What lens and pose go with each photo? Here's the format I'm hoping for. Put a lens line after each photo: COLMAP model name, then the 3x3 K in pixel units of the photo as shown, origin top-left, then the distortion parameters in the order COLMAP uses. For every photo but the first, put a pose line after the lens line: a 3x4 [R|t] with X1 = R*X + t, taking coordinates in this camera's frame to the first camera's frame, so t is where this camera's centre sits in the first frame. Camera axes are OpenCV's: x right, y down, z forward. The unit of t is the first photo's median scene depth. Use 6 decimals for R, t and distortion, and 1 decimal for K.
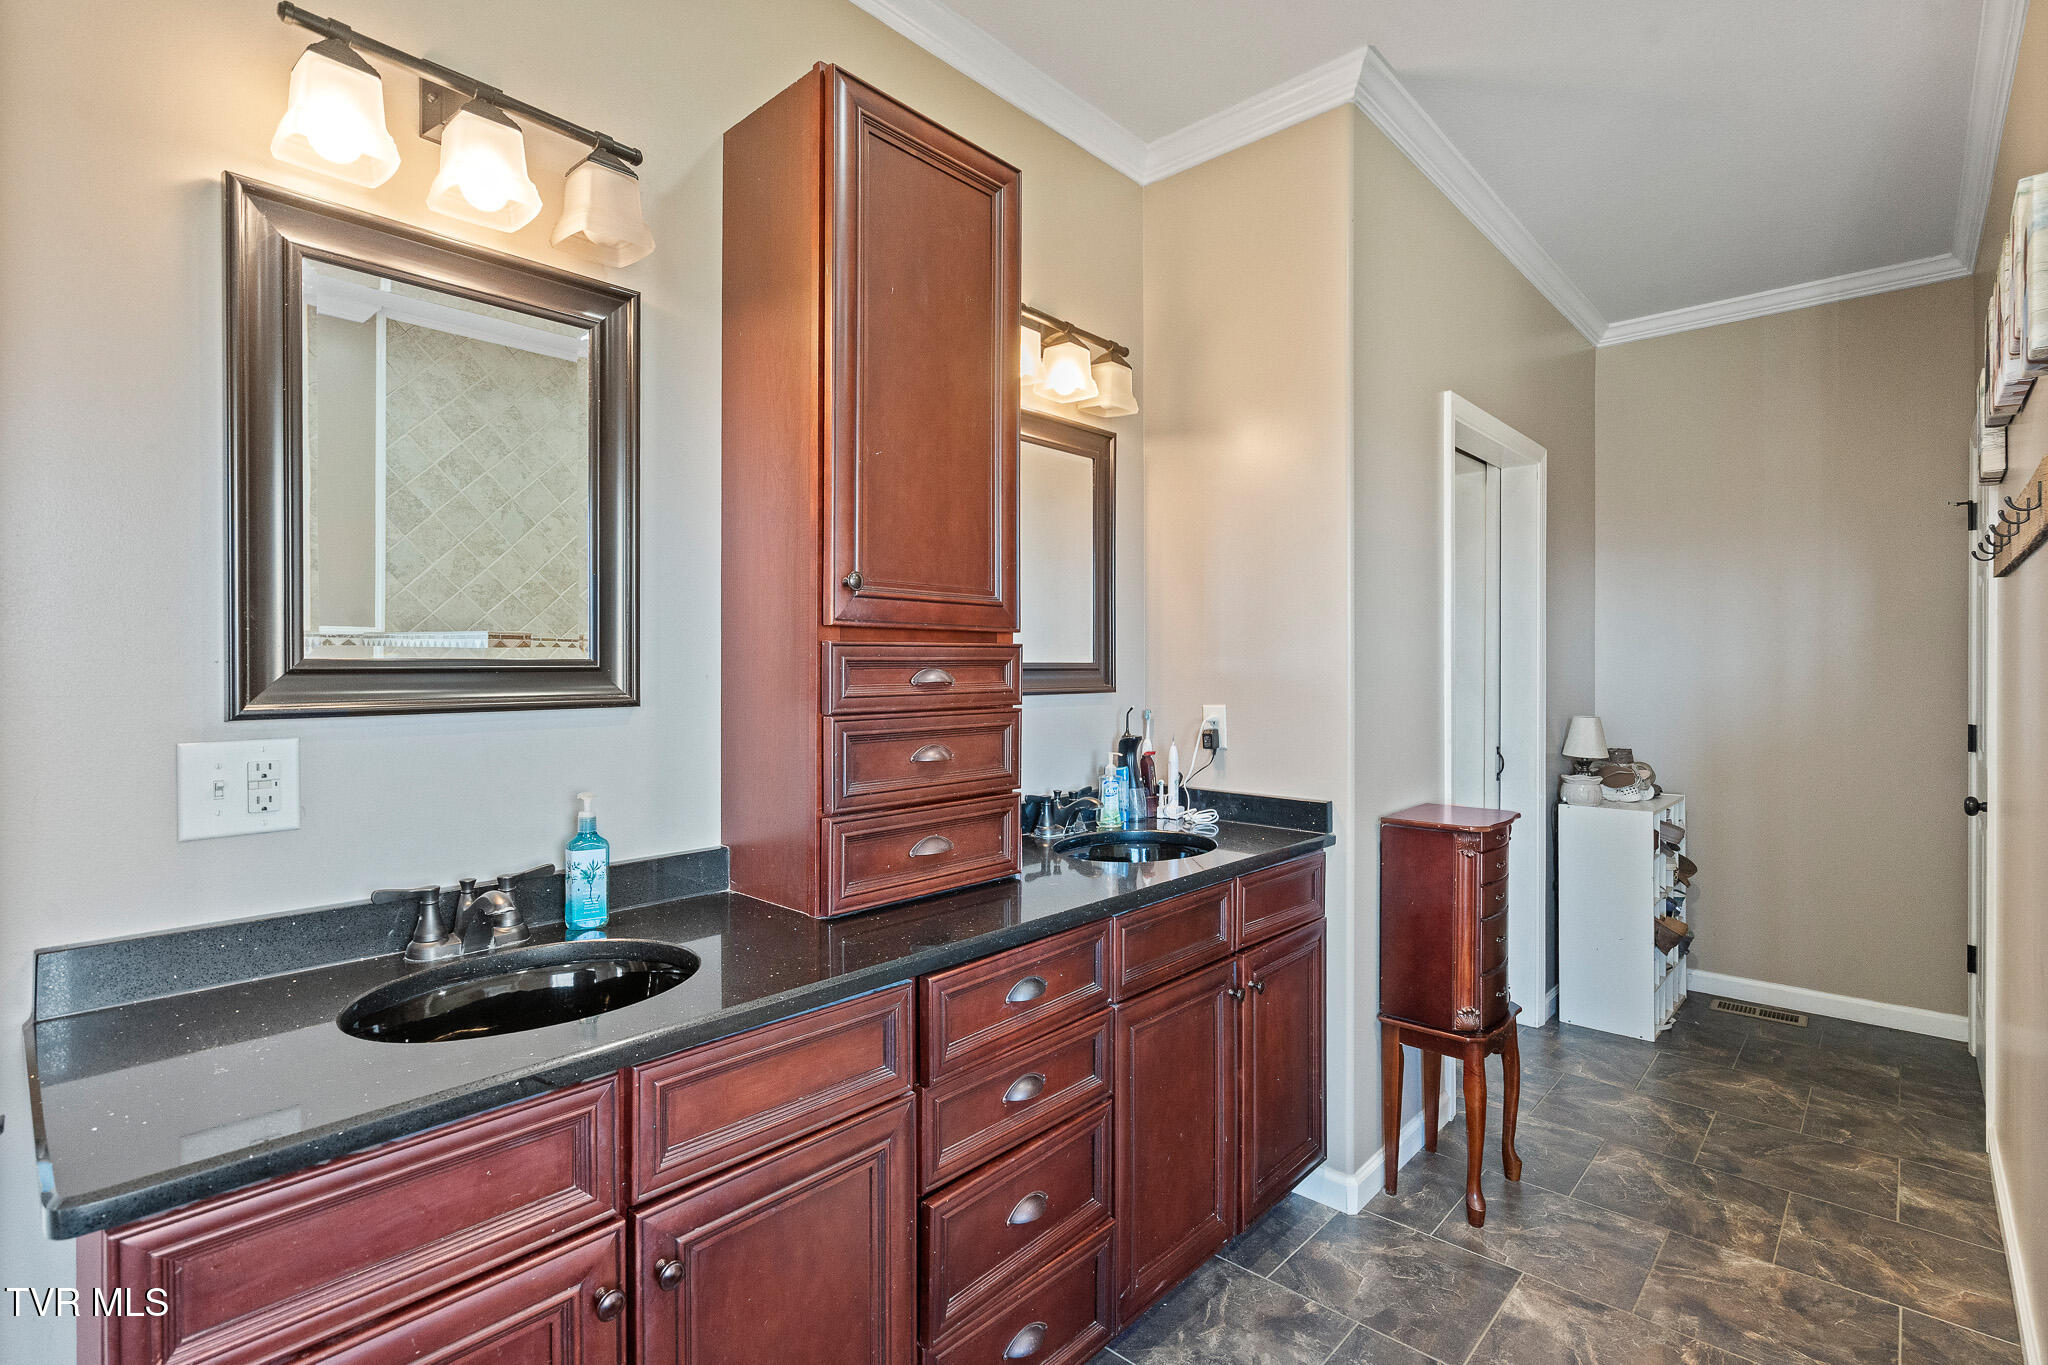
lens RADIAL K [[946.7, 0, 1023.9], [0, 946.7, 675.9], [0, 0, 1]] dist [0.000618, -0.000225]
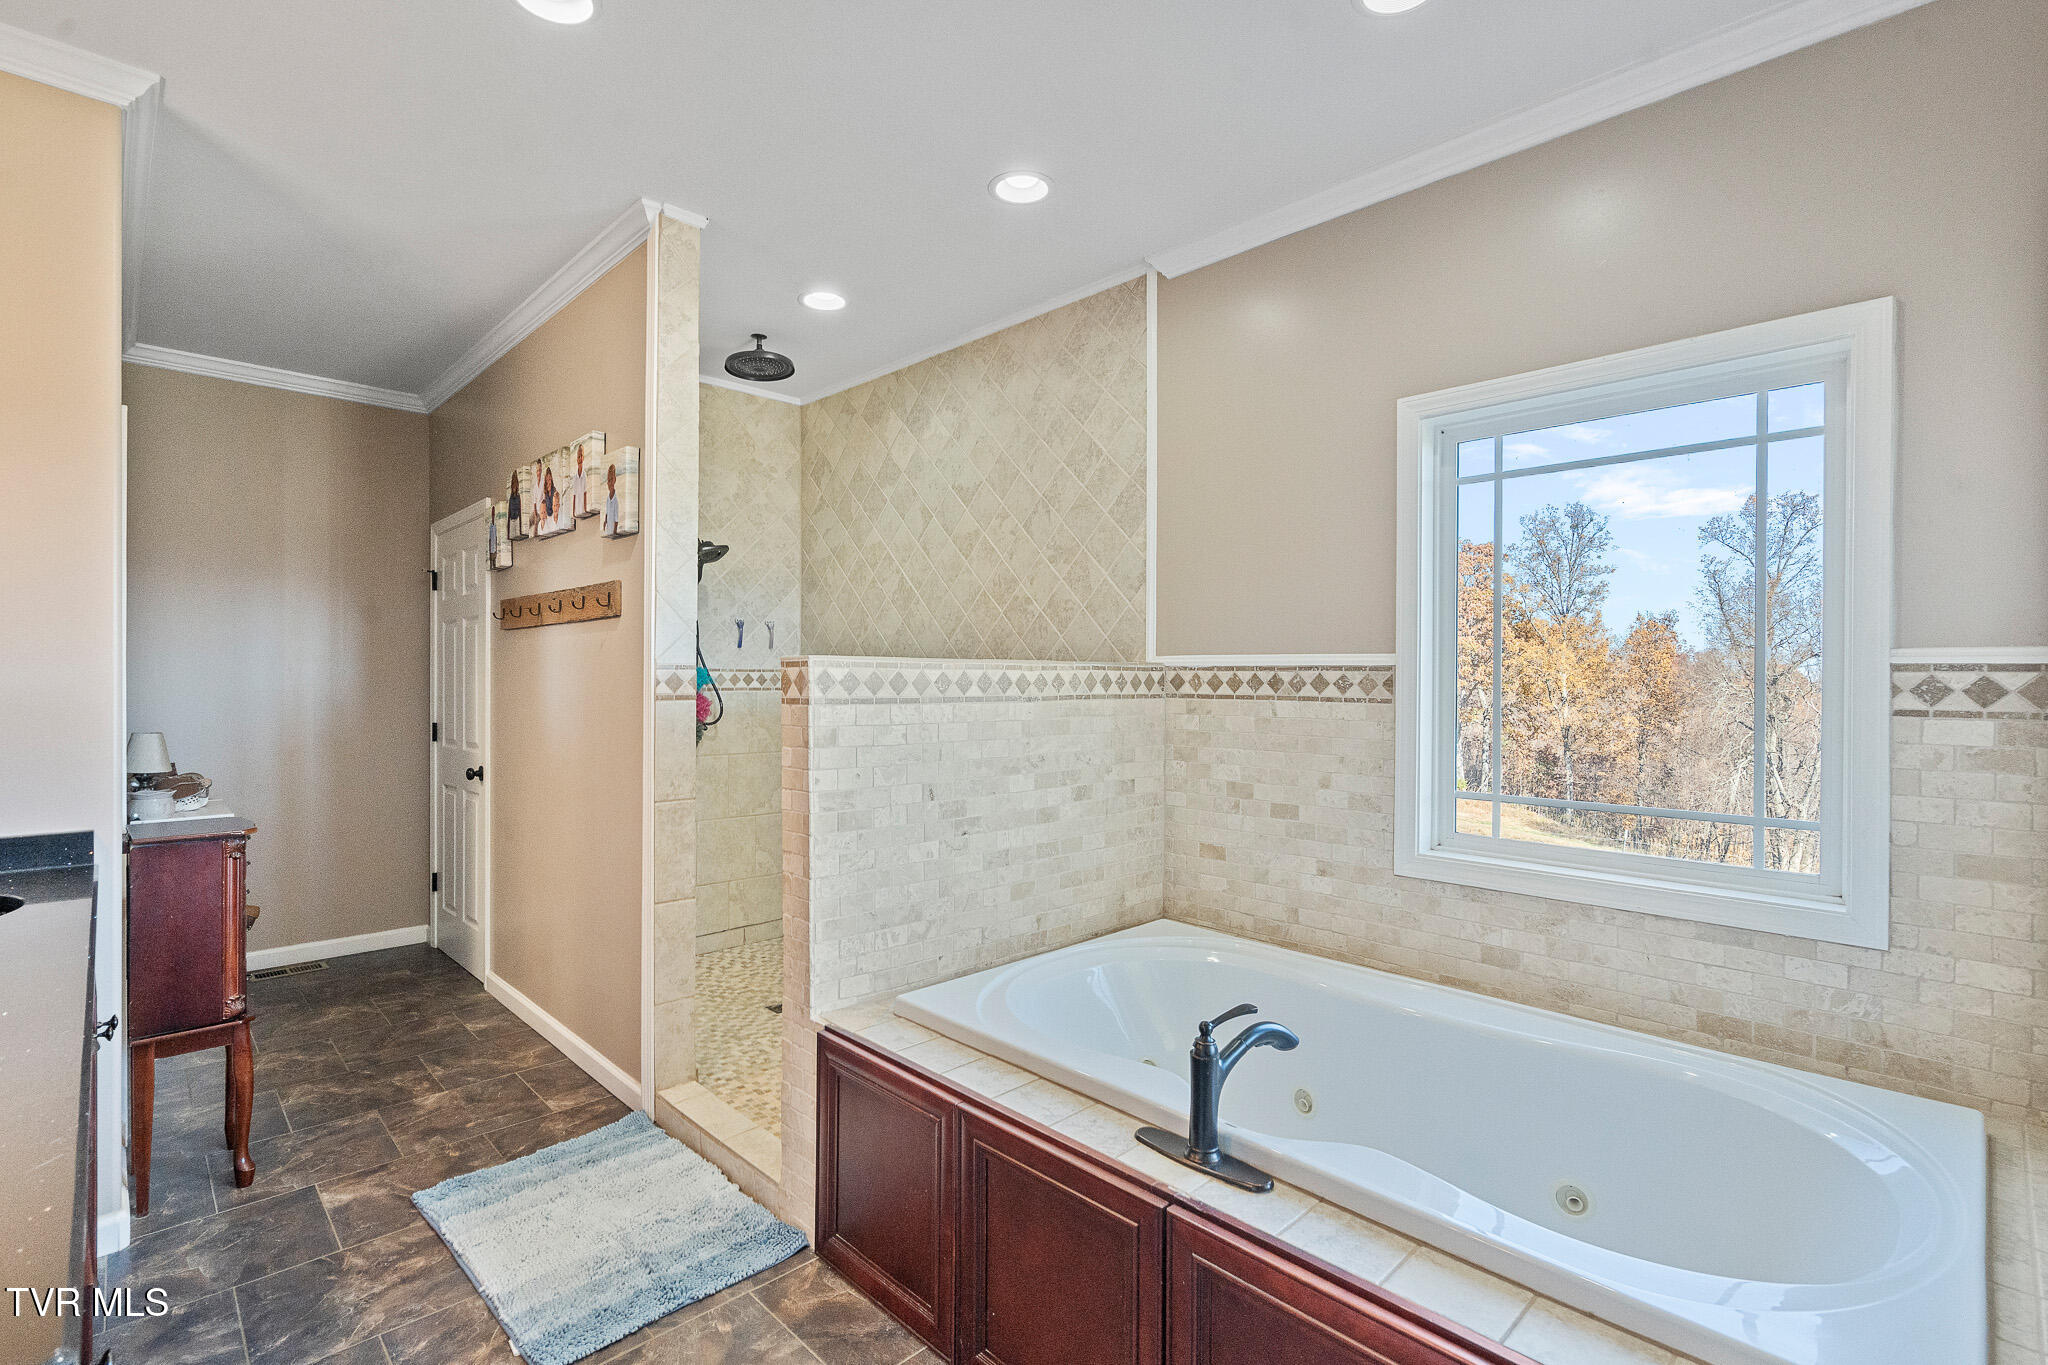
lens RADIAL K [[946.7, 0, 980.3], [0, 946.7, 684.9], [0, 0, 1]] dist [0.000618, -0.000225]
pose [[0.088983, -0.001988, 0.996031, -0.556911], [0.002353, 0.999996, 0.001786, -0.012265], [-0.996030, 0.002184, 0.088987, 0.033431]]
